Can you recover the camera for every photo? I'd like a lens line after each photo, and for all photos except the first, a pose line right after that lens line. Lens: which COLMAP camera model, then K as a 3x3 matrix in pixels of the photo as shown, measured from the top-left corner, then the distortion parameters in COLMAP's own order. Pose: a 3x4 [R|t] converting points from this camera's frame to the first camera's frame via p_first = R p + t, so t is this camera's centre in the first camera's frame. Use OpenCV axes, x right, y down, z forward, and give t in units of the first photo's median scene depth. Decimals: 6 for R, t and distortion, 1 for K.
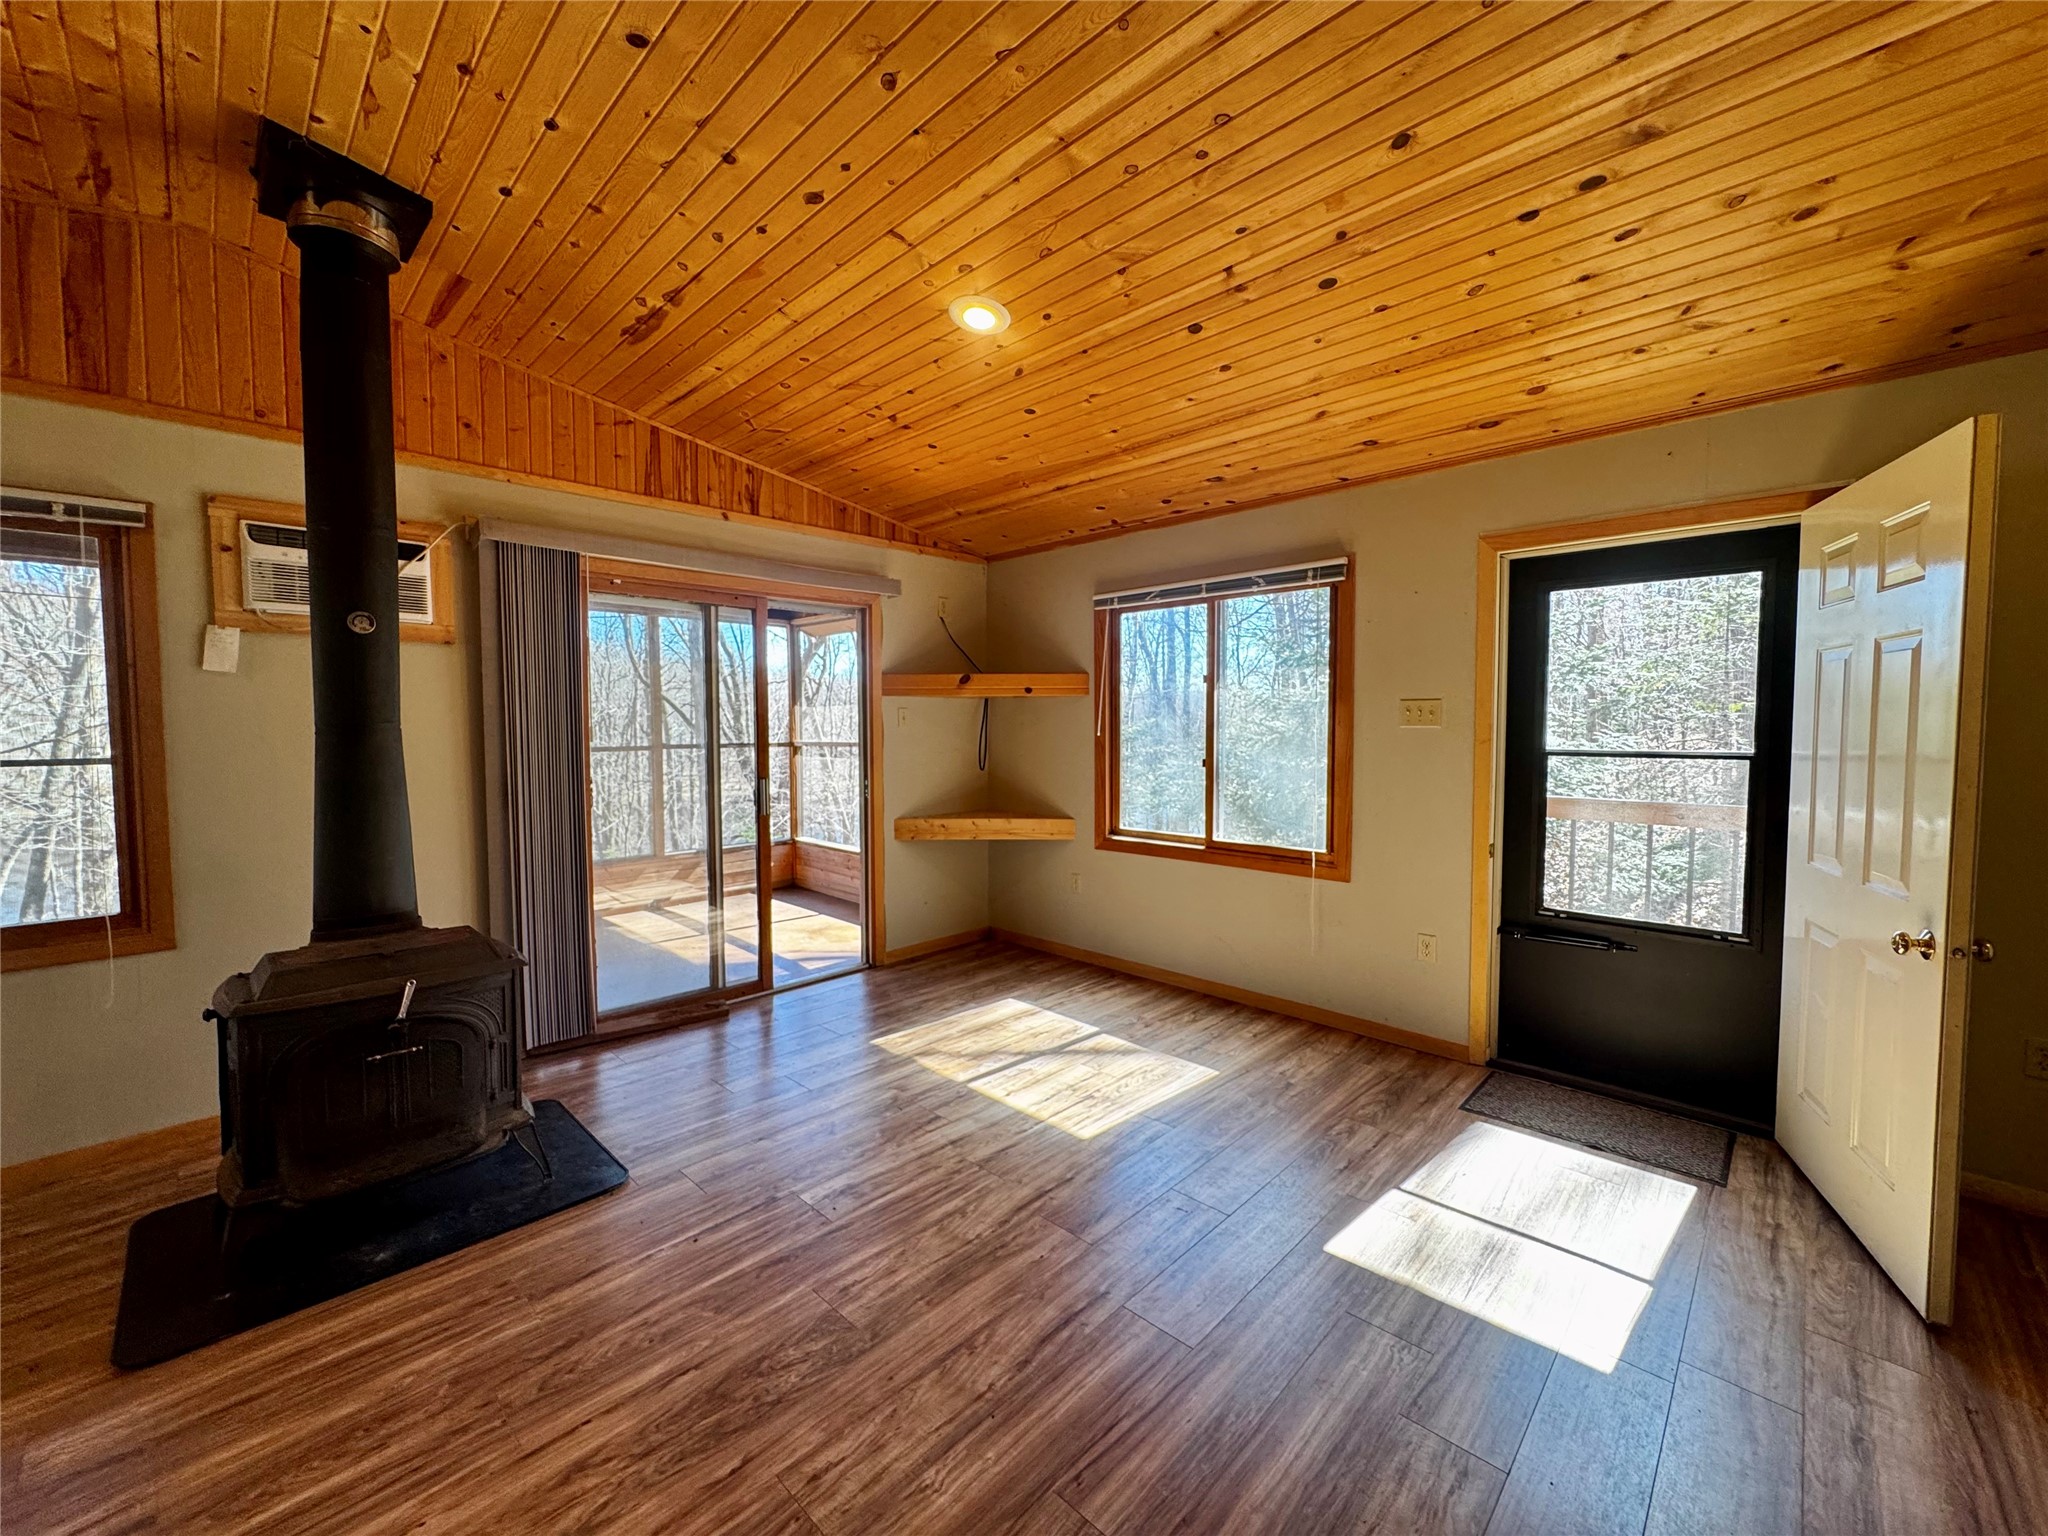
lens RADIAL K [[818.1, 0, 1023.6], [0, 818.1, 764.6], [0, 0, 1]] dist [-0.005428, 0.001919]
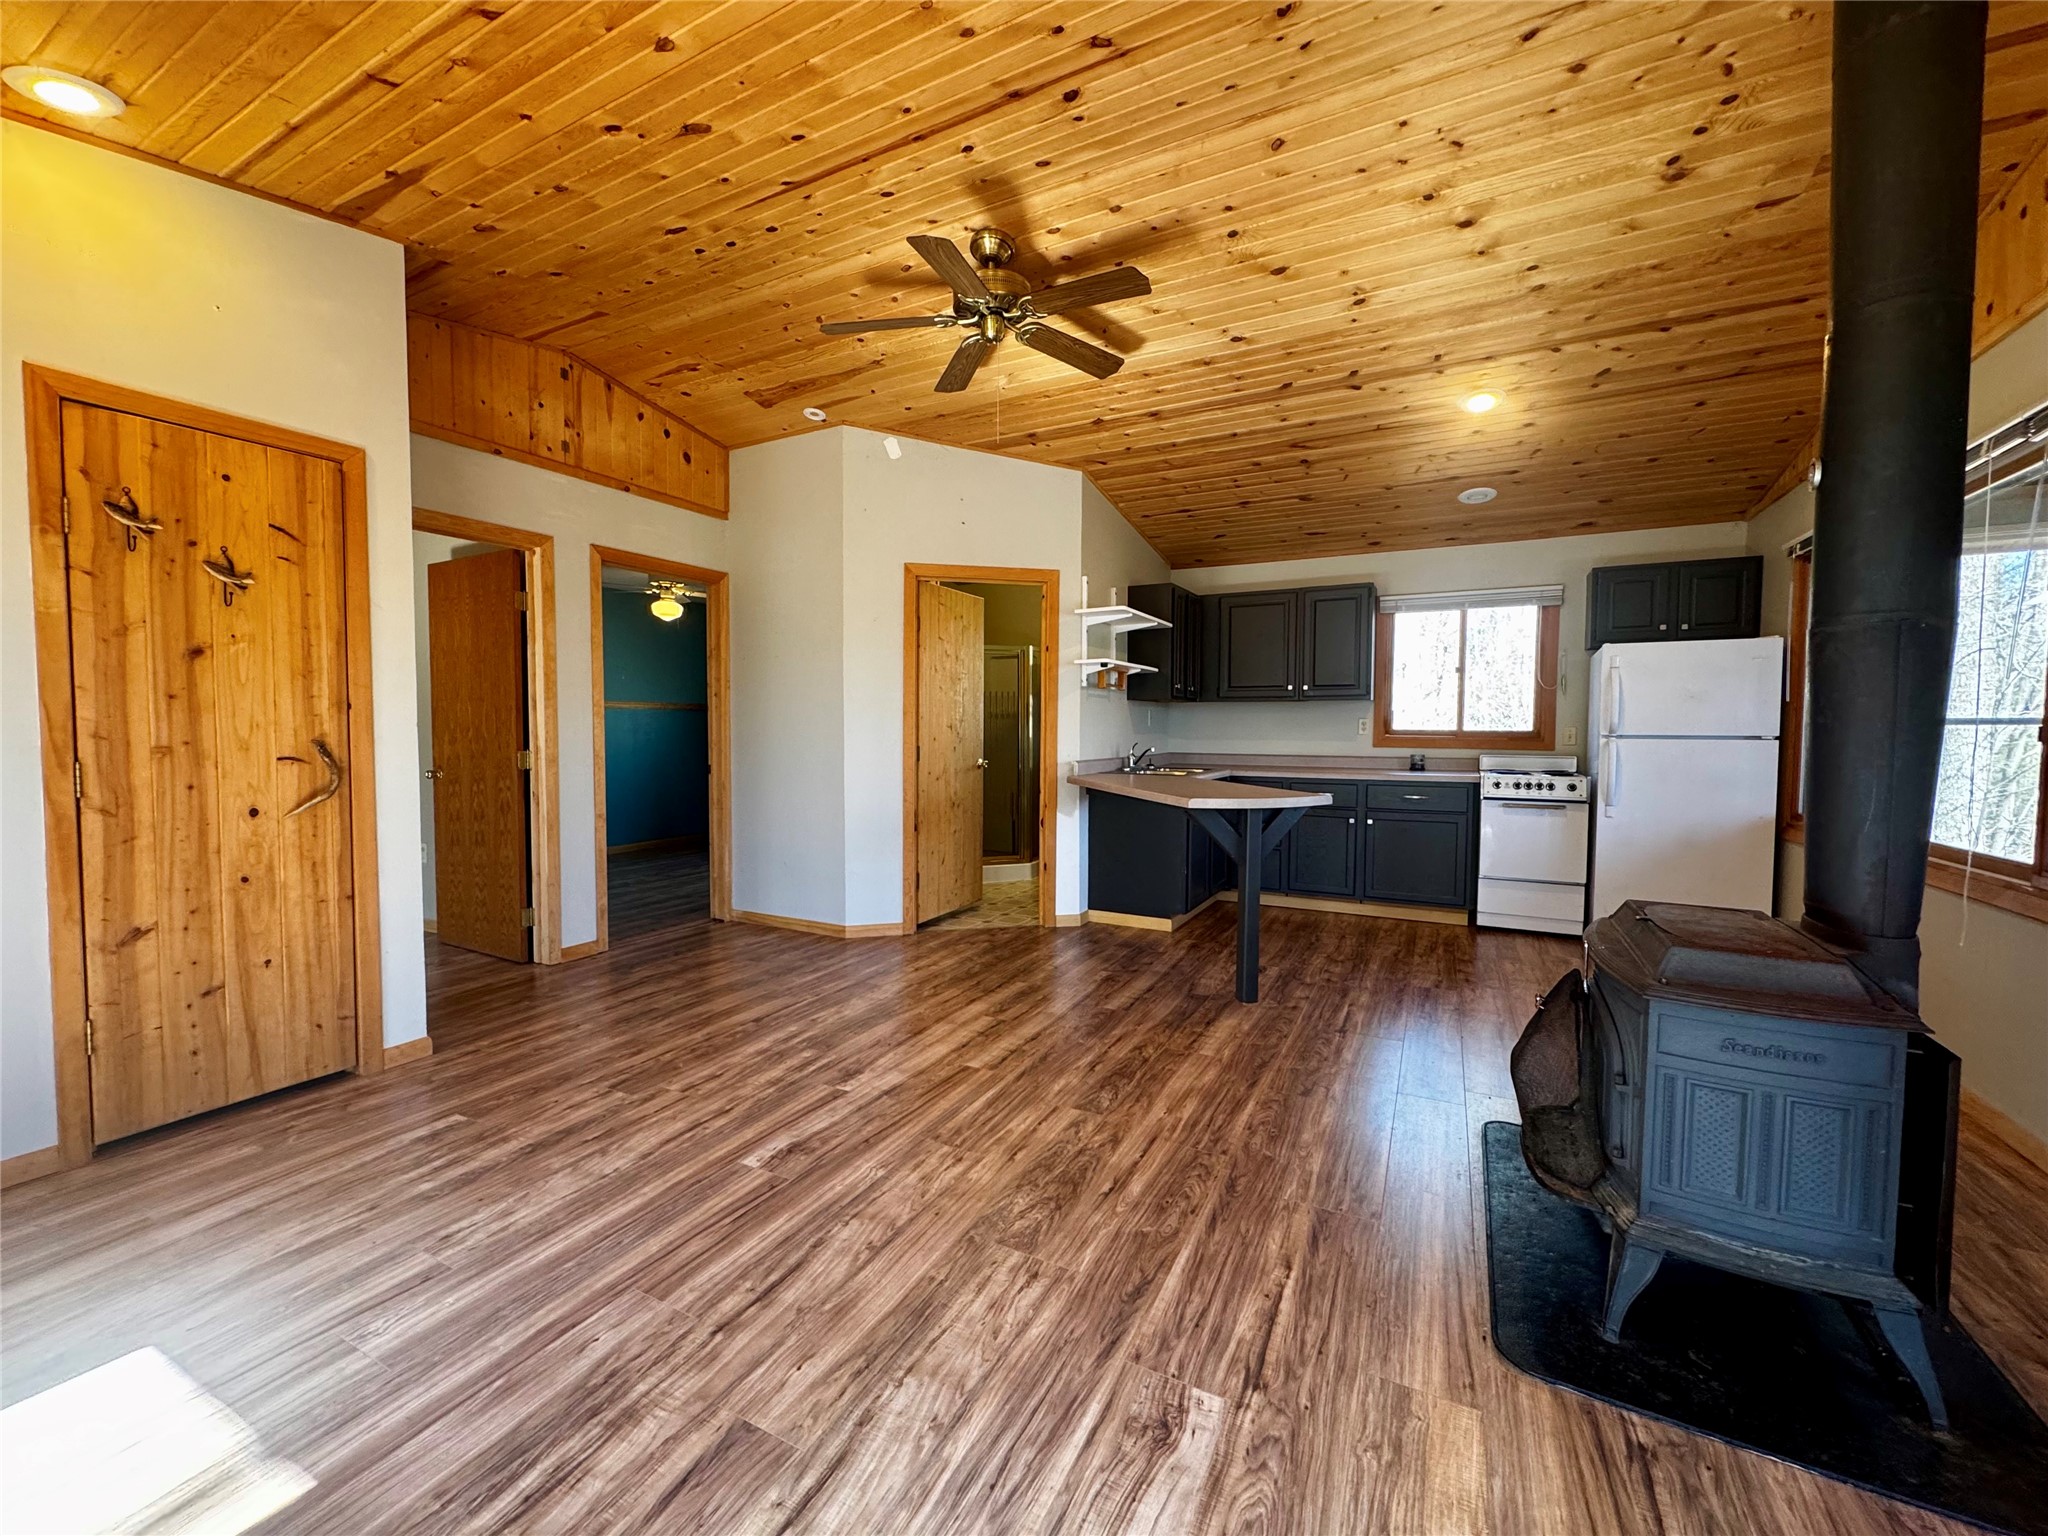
lens RADIAL K [[818.1, 0, 1024.1], [0, 818.1, 766.5], [0, 0, 1]] dist [-0.005428, 0.001919]
pose [[-0.958398, 0.012142, -0.285178, 0.020951], [-0.014529, 0.995724, 0.091225, 0.014295], [0.285066, 0.091573, -0.954123, 1.130268]]
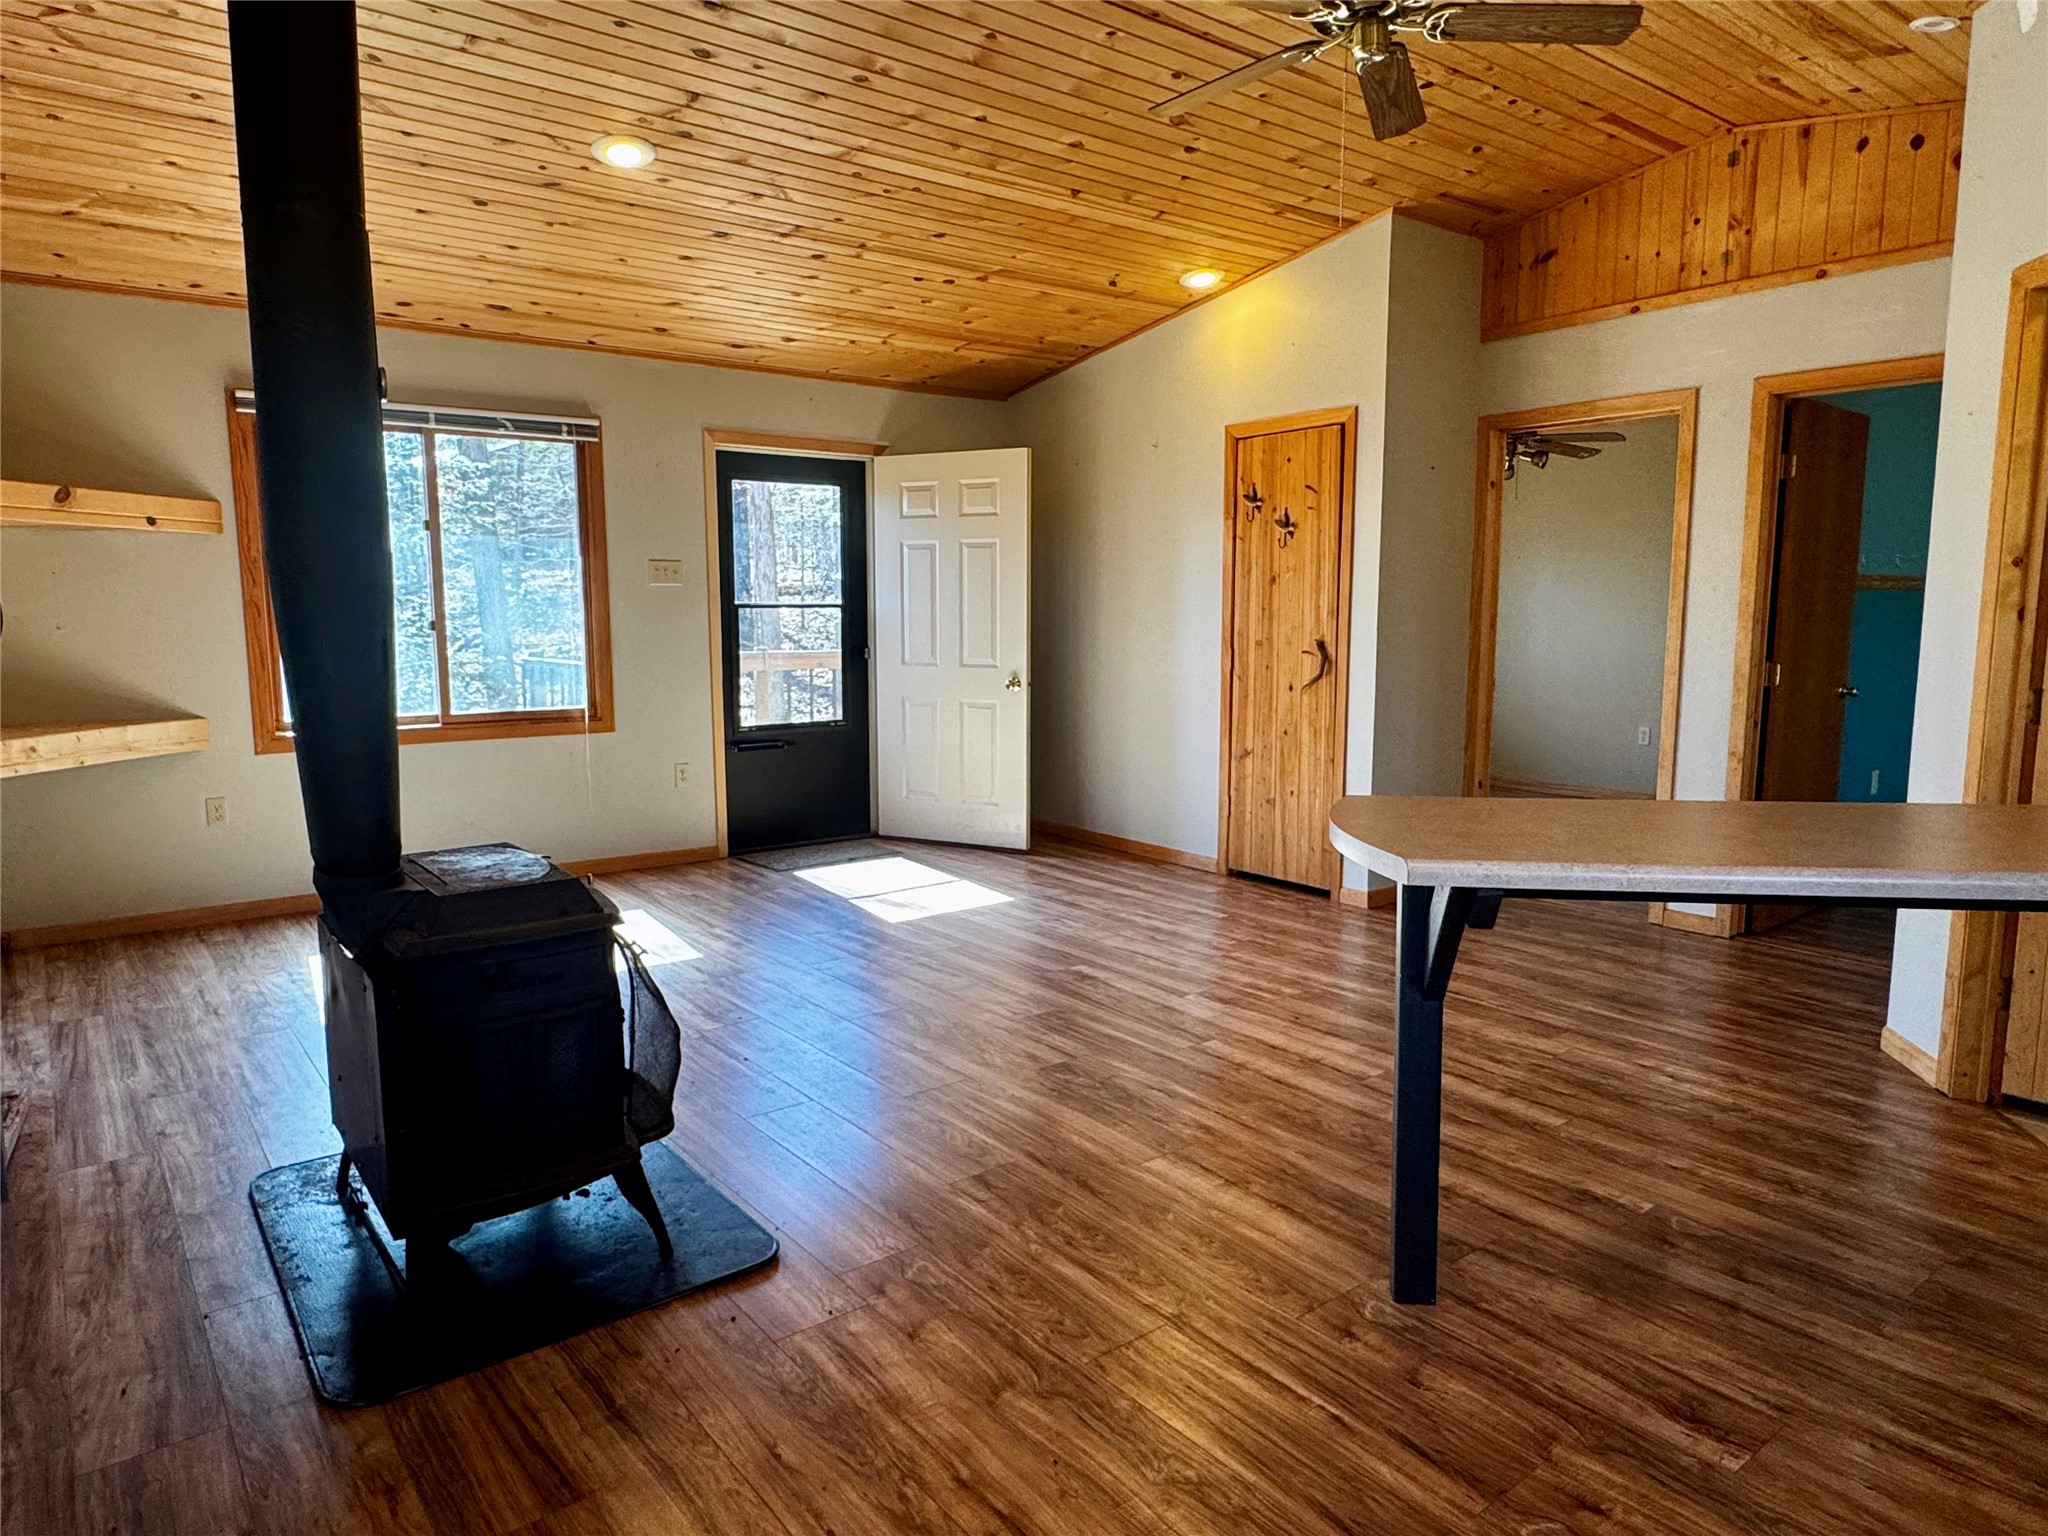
lens RADIAL K [[1262.3, 0, 1016.5], [0, 1262.3, 770.5], [0, 0, 1]] dist [-0.006866, 0.001069]
pose [[0.143360, -0.126436, 0.981561, -1.326462], [0.046735, 0.991564, 0.120899, 0.023289], [-0.988566, 0.028541, 0.148060, 0.280886]]
